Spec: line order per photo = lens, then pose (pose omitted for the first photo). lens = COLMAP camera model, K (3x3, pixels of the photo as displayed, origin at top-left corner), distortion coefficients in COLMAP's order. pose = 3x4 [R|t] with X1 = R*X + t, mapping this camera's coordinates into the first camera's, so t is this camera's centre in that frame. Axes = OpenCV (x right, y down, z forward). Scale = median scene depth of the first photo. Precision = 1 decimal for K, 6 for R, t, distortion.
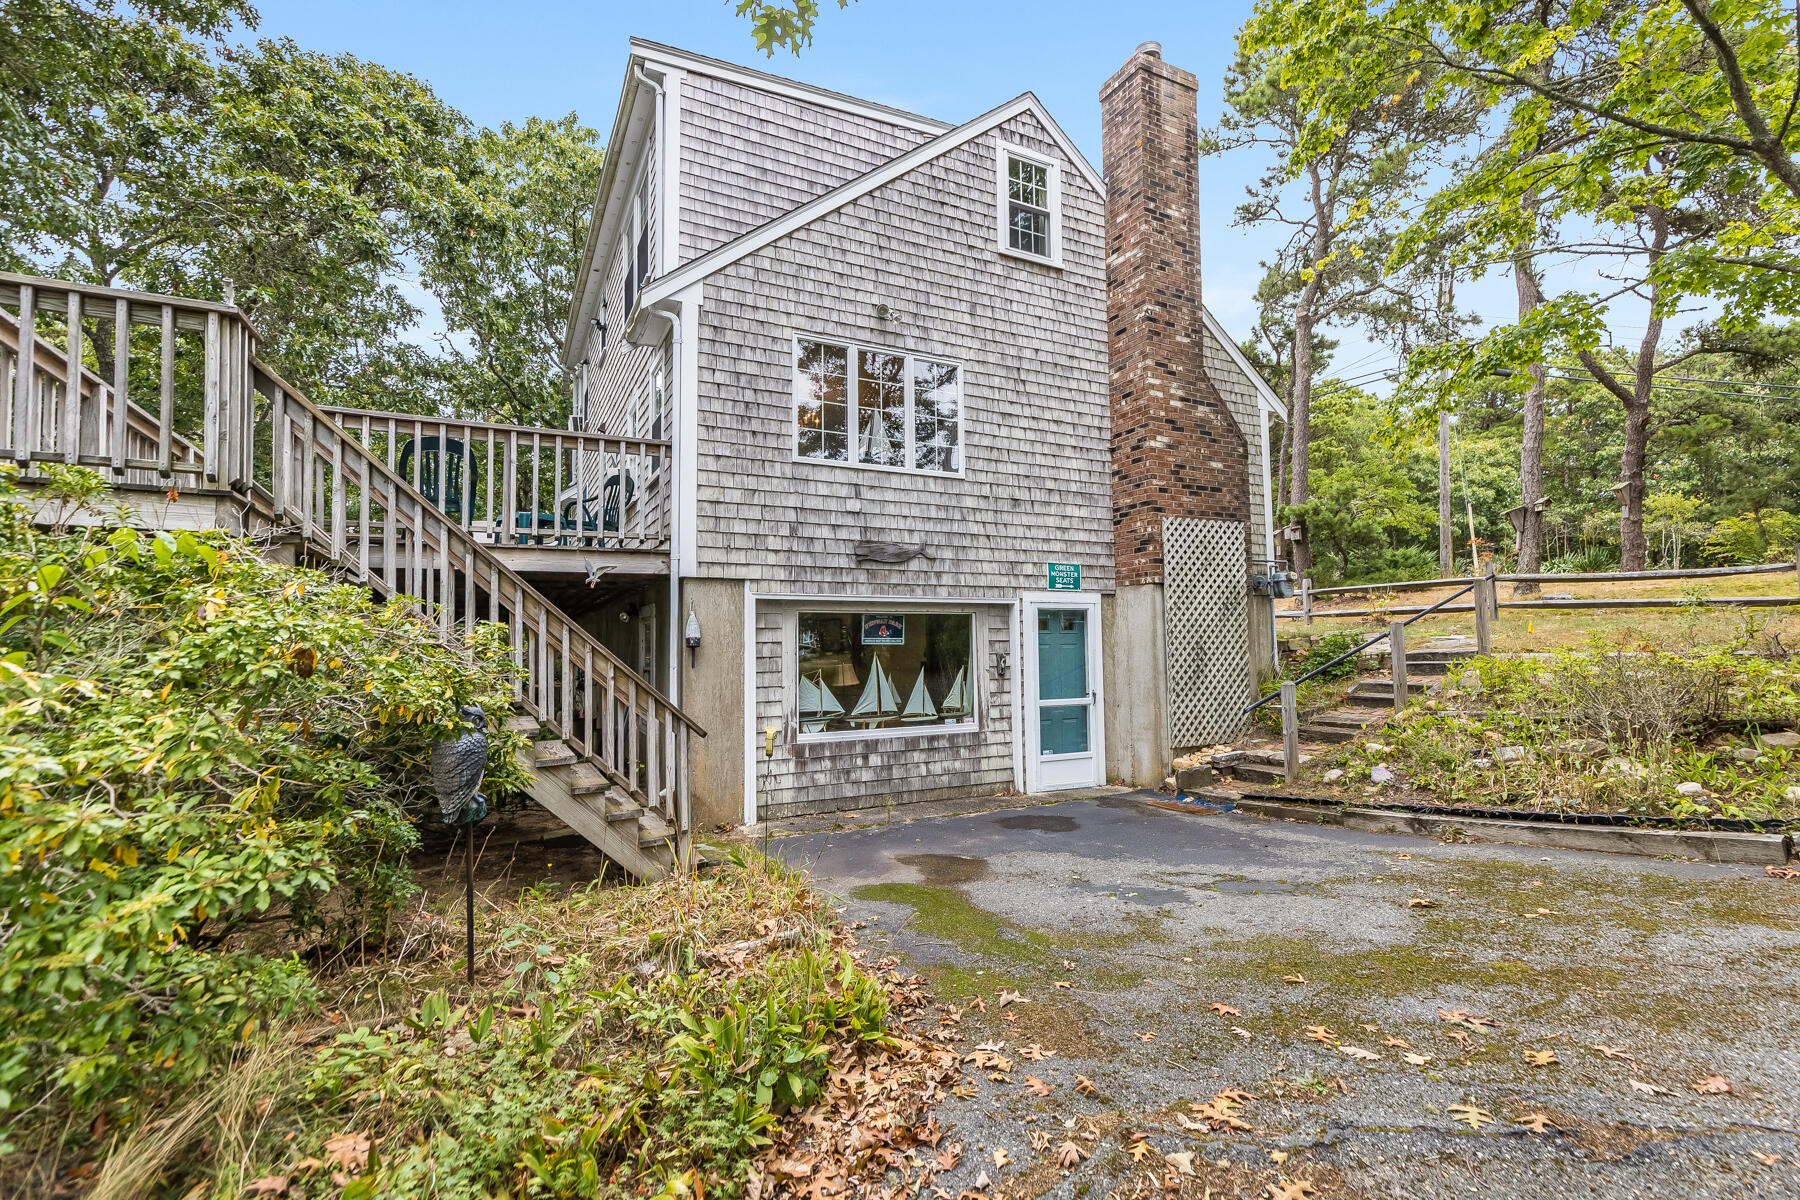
lens RADIAL K [[820.4, 0, 900.0], [0, 820.4, 600.0], [0, 0, 1]] dist [0.002304, 0.000955]
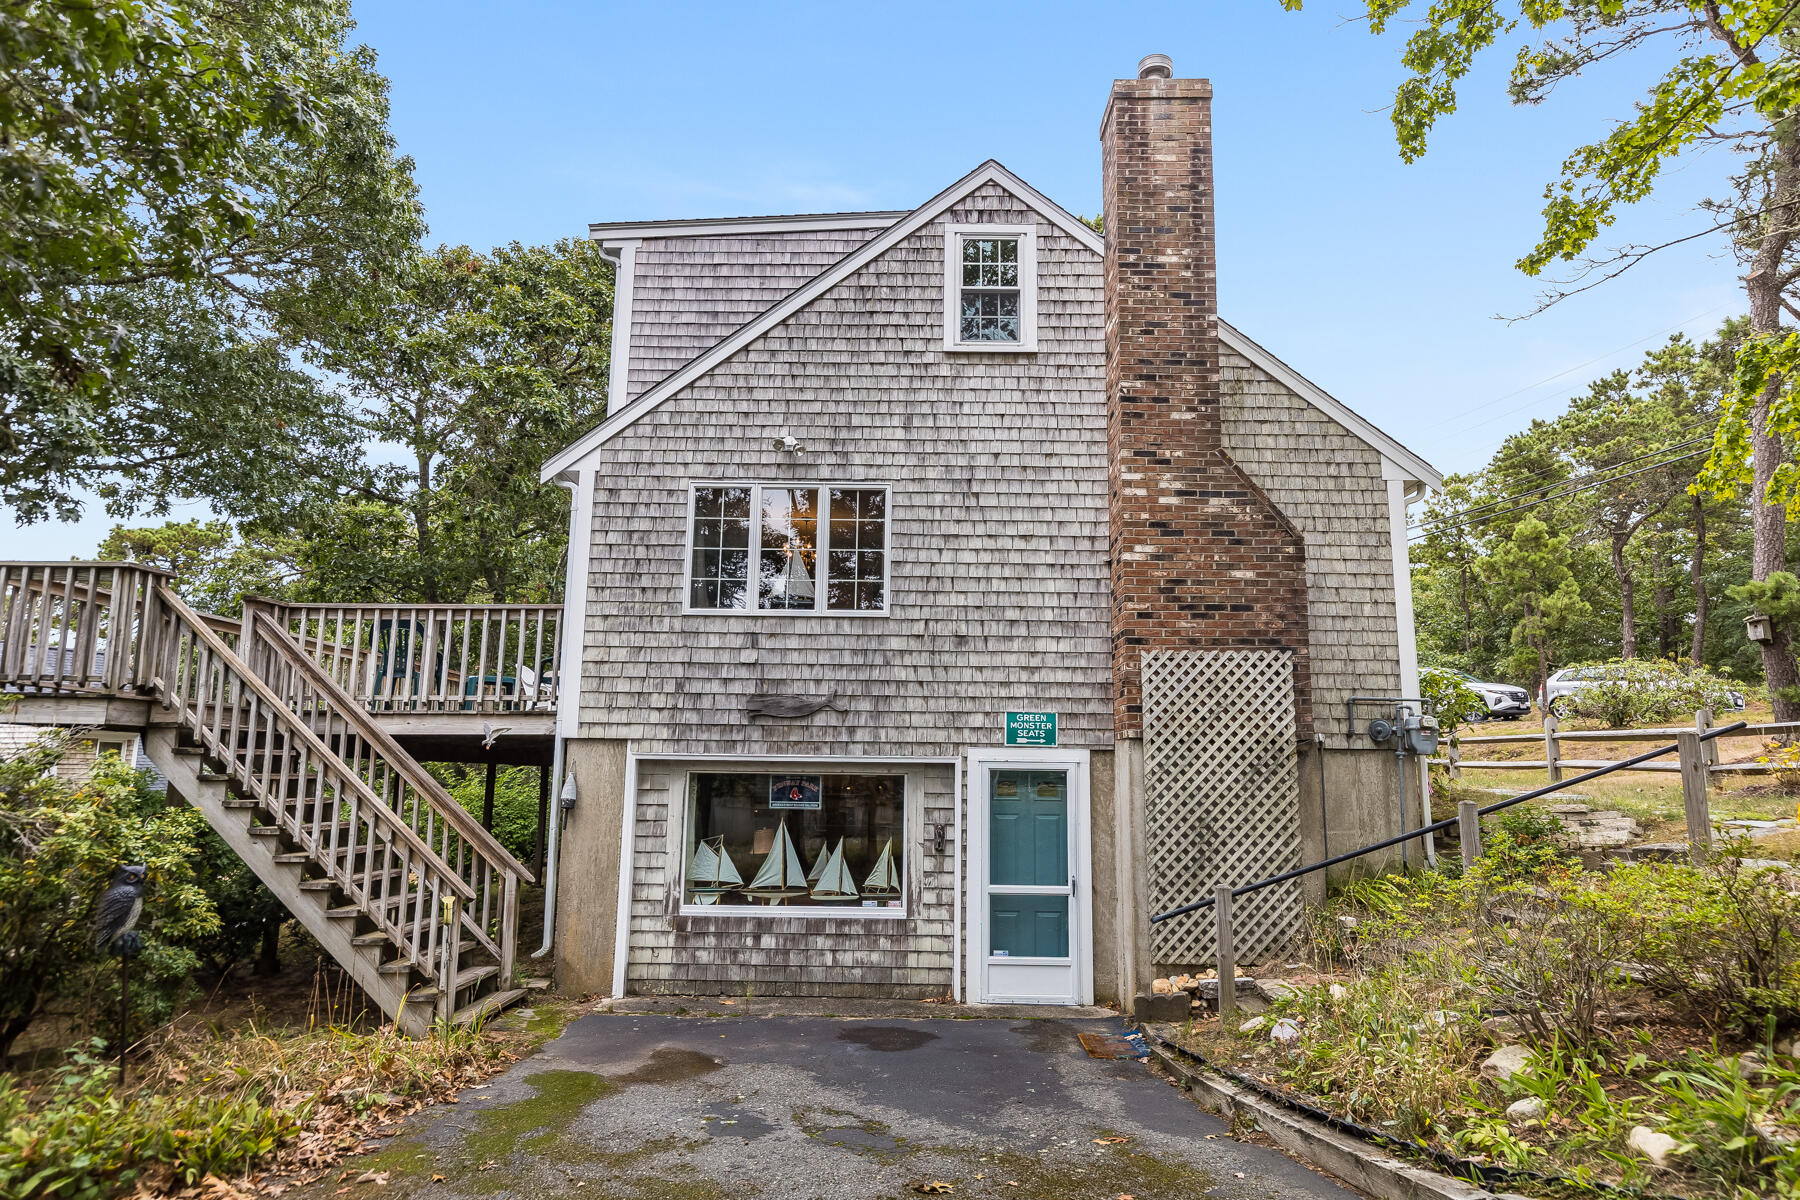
lens RADIAL K [[1069.2, 0, 900.0], [0, 1069.2, 600.0], [0, 0, 1]] dist [-0.000784, 0.000032]
pose [[0.879287, -0.057491, -0.472809, 0.613985], [0.006788, 0.994100, -0.108253, -0.043077], [0.476244, 0.091975, 0.874490, 0.018926]]
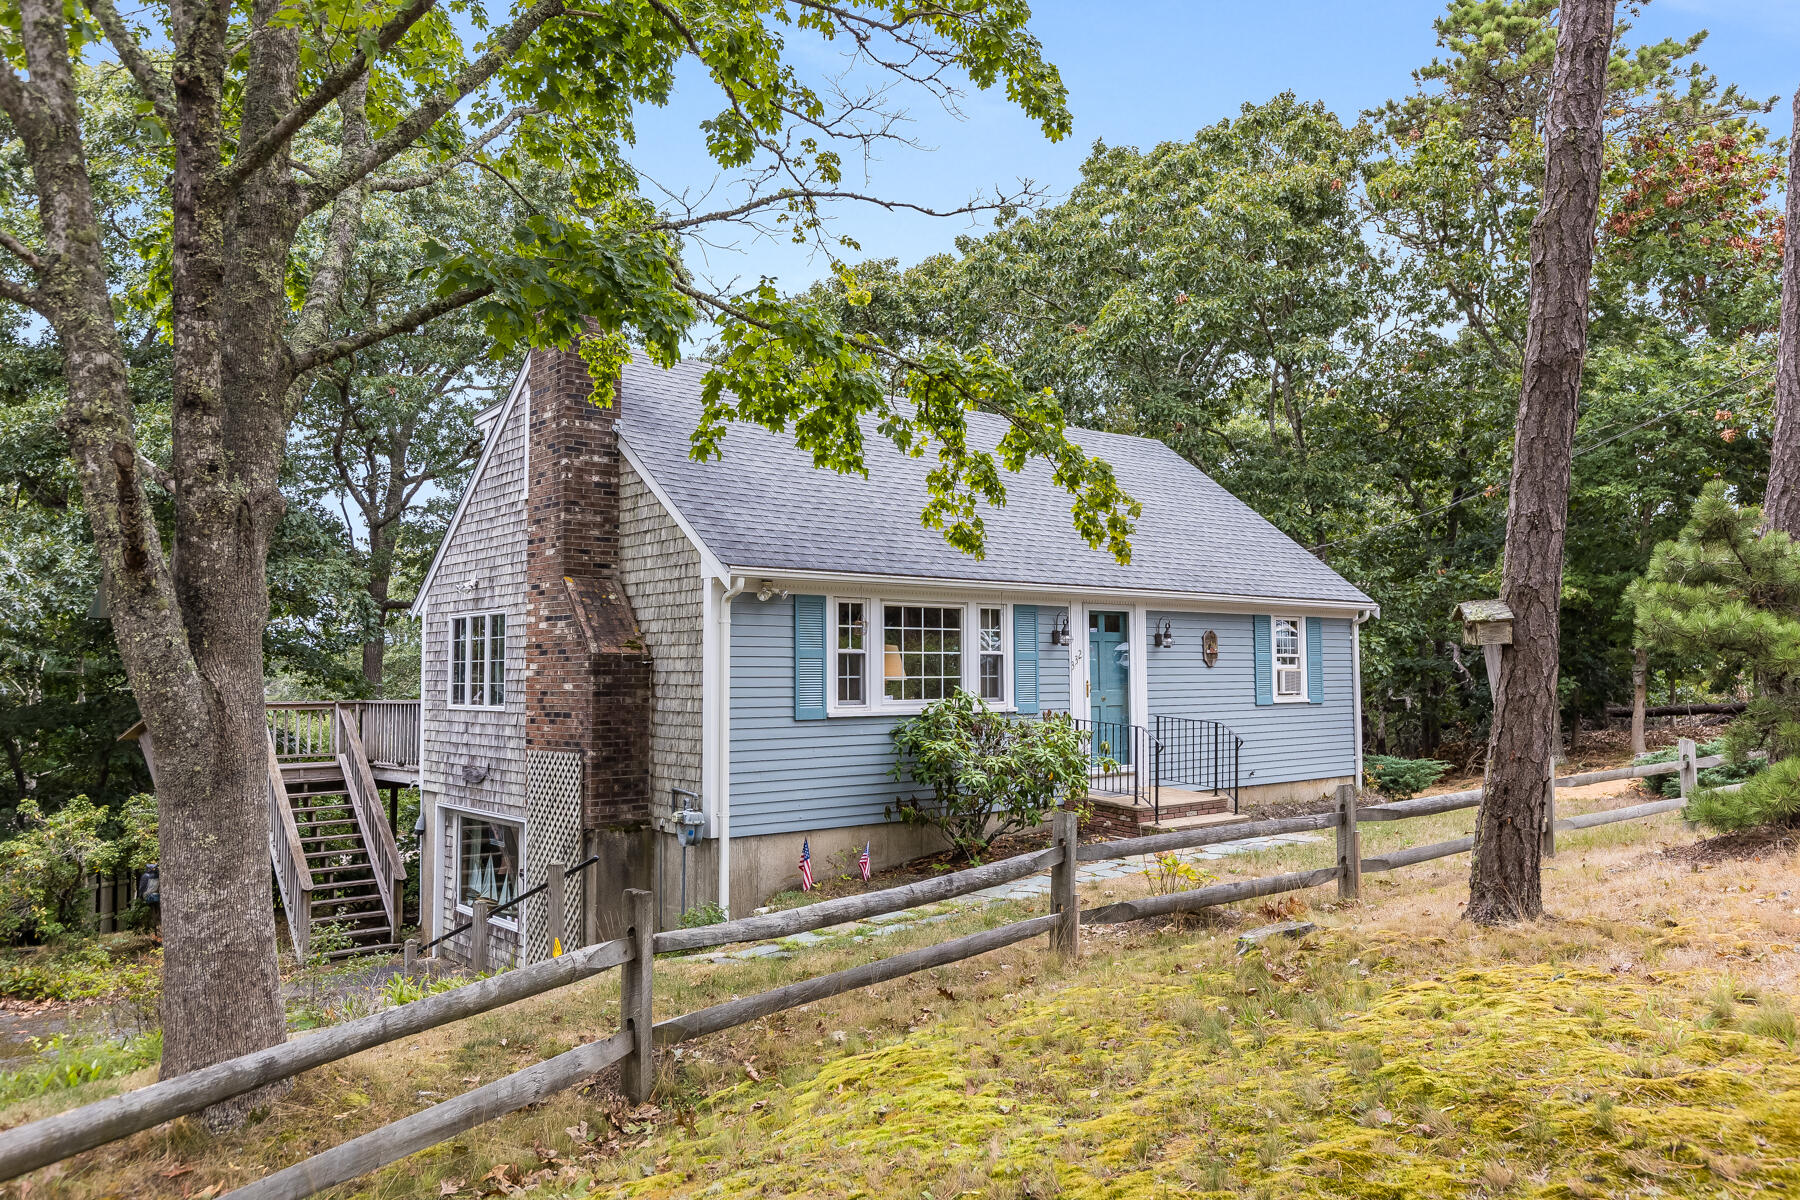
lens RADIAL K [[1259.5, 0, 900.0], [0, 1259.5, 600.0], [0, 0, 1]] dist [0.003006, 0.000273]
pose [[0.231243, -0.054170, -0.971387, 1.924958], [0.064589, 0.997101, -0.040228, -0.194498], [0.970750, -0.053439, 0.234071, 1.119561]]
